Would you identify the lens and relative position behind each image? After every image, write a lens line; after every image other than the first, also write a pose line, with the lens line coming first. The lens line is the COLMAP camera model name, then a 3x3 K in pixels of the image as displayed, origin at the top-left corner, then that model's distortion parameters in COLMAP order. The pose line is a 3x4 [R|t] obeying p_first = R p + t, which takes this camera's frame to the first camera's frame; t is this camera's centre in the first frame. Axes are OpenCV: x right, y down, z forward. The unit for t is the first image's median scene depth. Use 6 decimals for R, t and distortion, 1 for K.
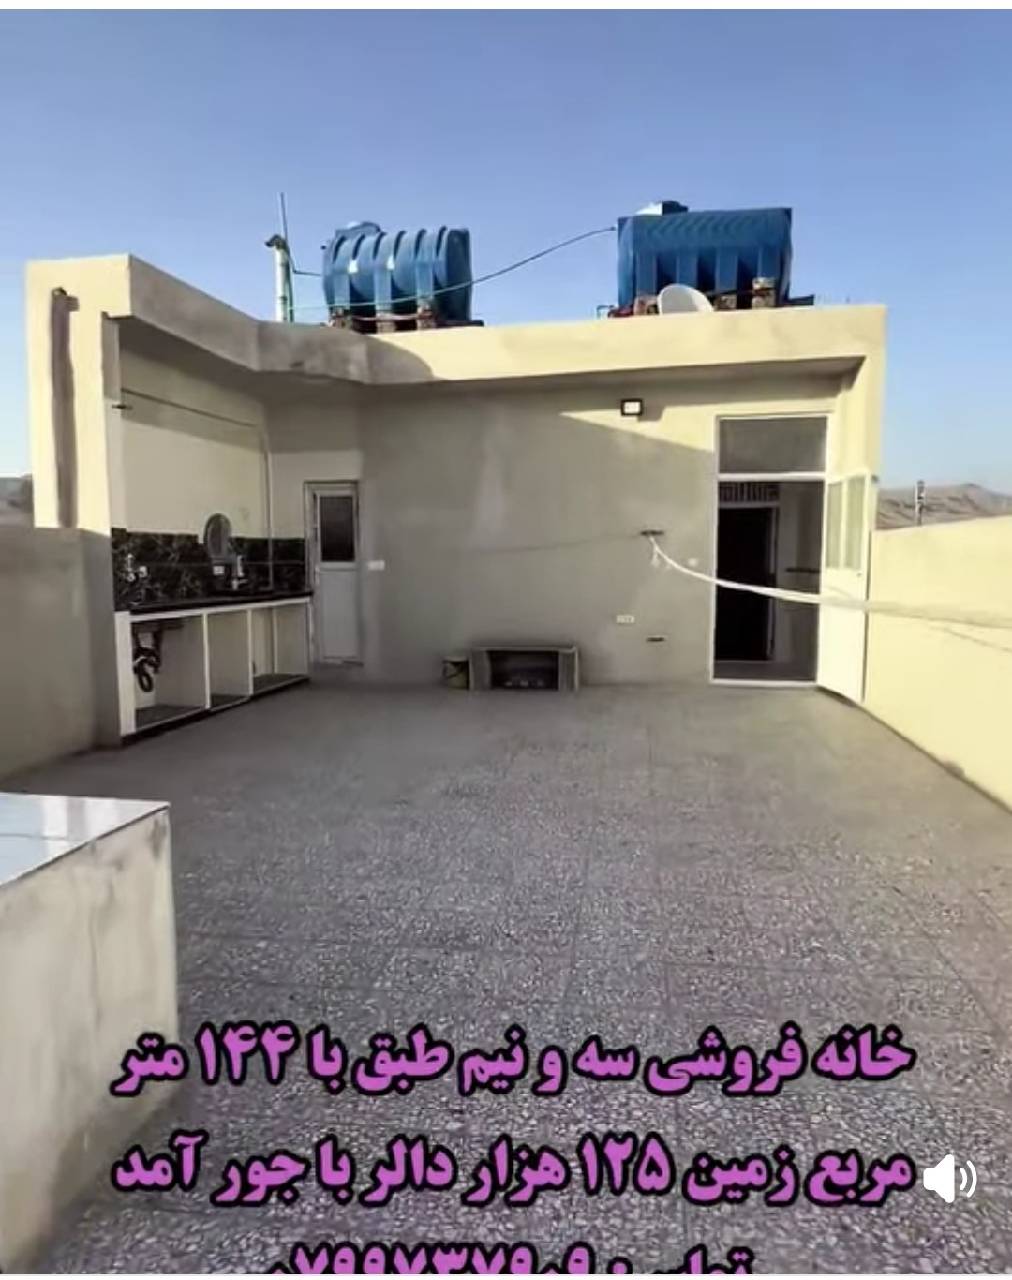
lens RADIAL K [[836.5, 0, 506.6], [0, 836.5, 638.4], [0, 0, 1]] dist [0.013010, 0.000584]
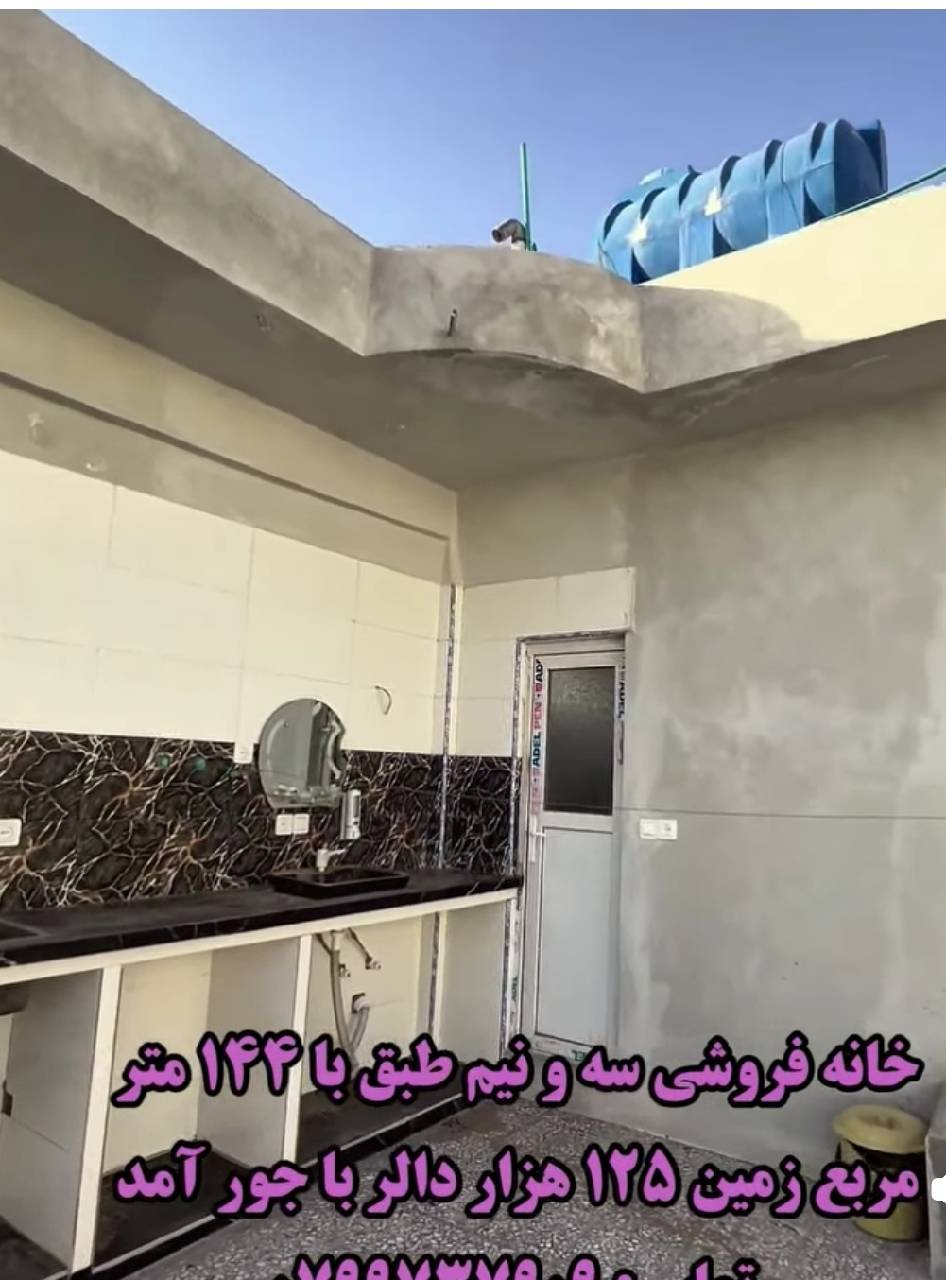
lens RADIAL K [[923.4, 0, 477.0], [0, 923.4, 635.5], [0, 0, 1]] dist [-0.009275, -0.003068]
pose [[0.911571, -0.019917, -0.410661, -0.048641], [-0.082772, 0.969485, -0.230755, -0.067504], [0.402725, 0.244341, 0.882105, 0.537192]]
